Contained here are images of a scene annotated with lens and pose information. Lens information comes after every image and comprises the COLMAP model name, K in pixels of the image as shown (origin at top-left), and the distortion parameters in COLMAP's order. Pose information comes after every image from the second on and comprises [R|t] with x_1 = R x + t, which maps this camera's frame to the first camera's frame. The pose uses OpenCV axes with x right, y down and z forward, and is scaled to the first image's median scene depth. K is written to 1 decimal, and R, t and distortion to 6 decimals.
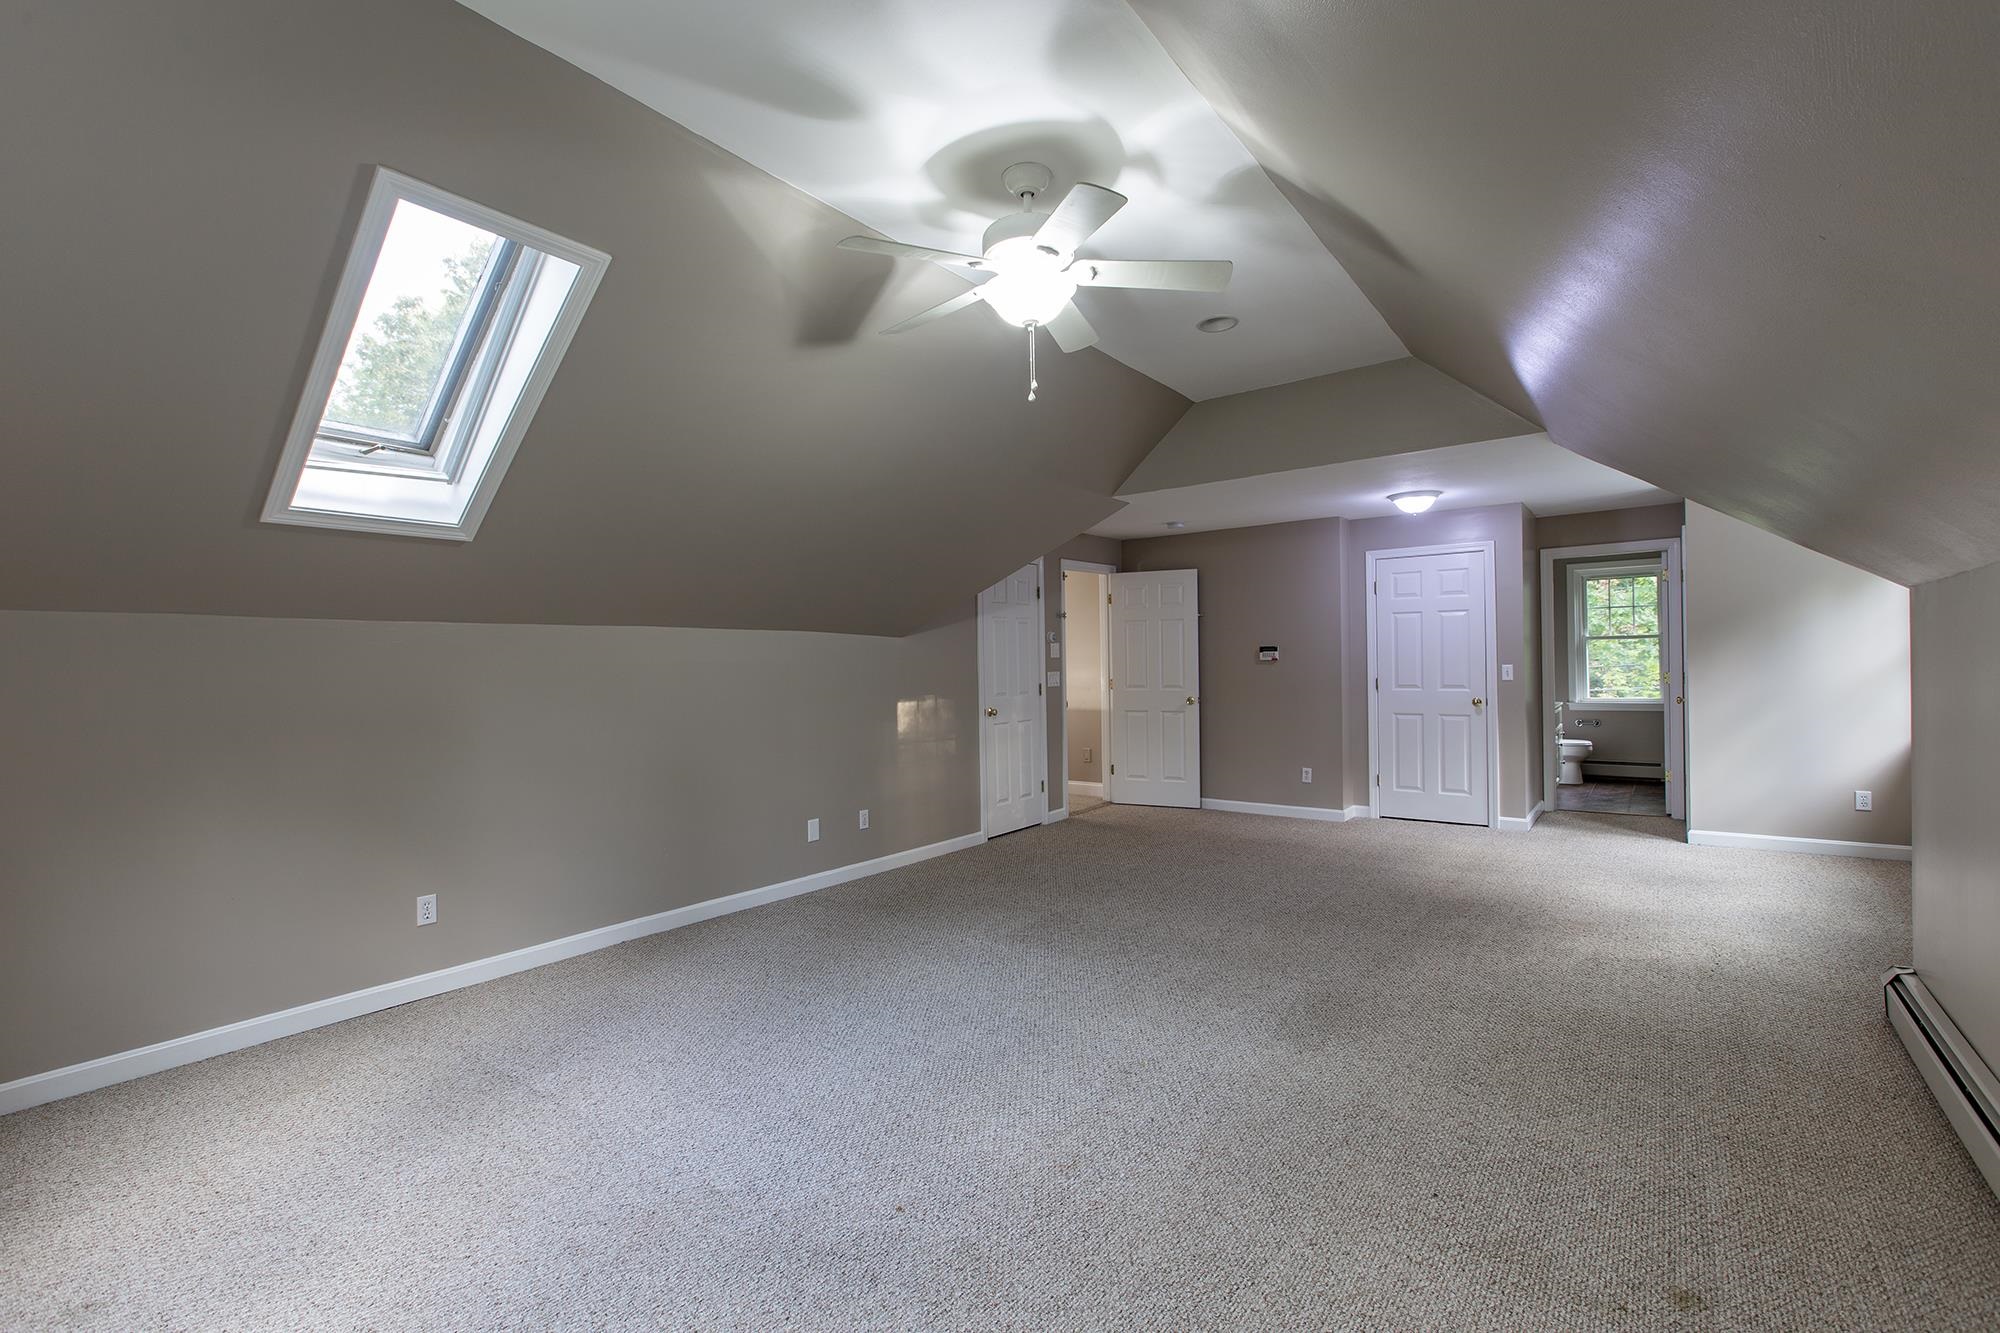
lens RADIAL K [[895.6, 0, 1001.7], [0, 895.6, 664.0], [0, 0, 1]] dist [0.000066, 0.000222]
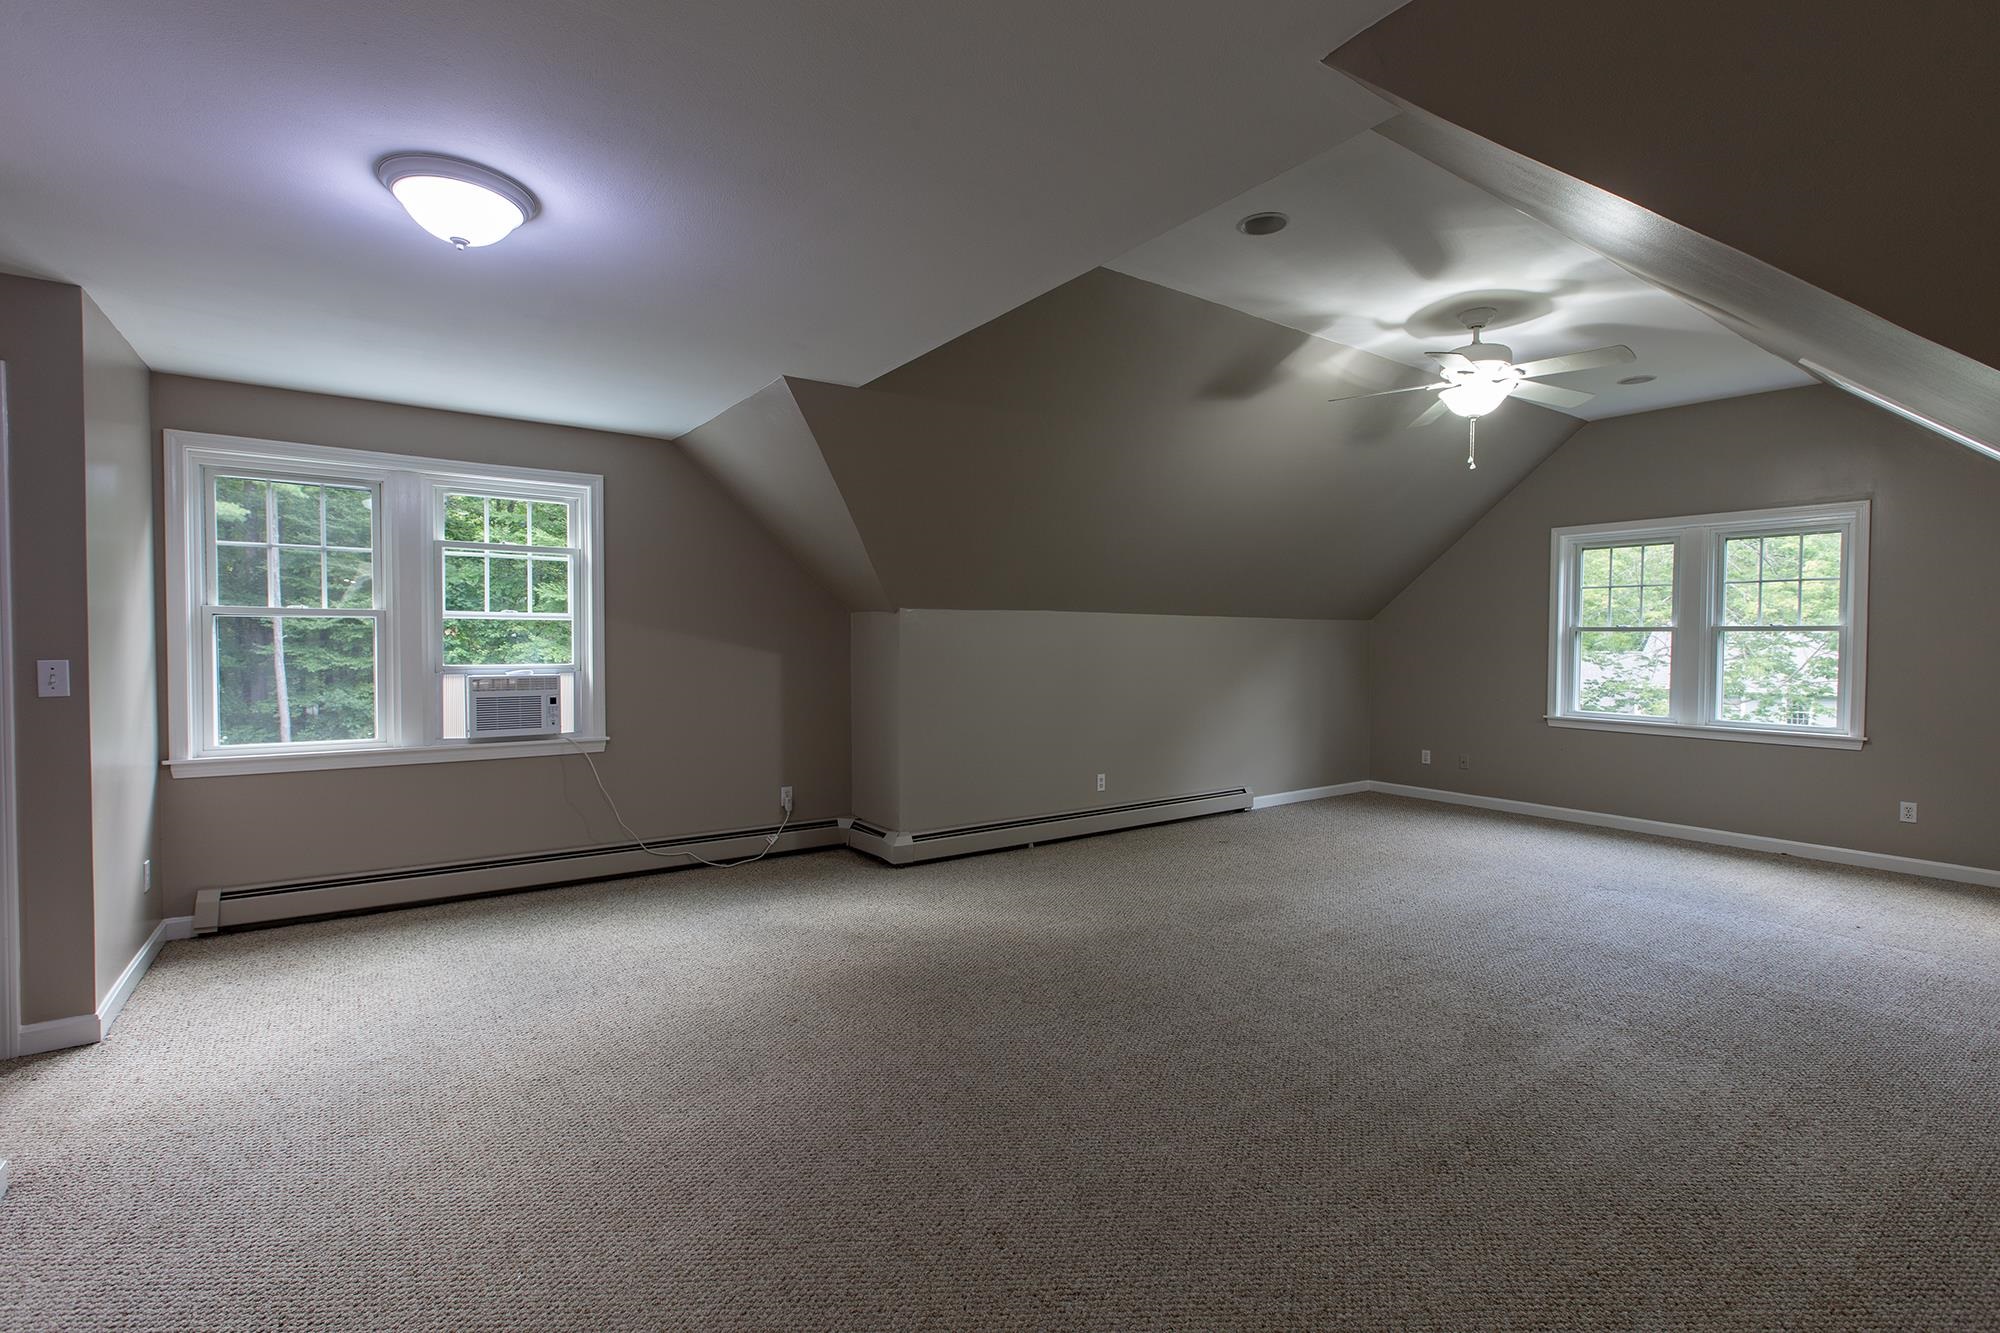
lens RADIAL K [[895.6, 0, 994.1], [0, 895.6, 658.6], [0, 0, 1]] dist [0.000066, 0.000222]
pose [[-0.947466, 0.006934, 0.319780, 0.283987], [0.012037, 0.999830, 0.013986, -0.012657], [-0.319629, 0.017101, -0.947388, 2.417916]]
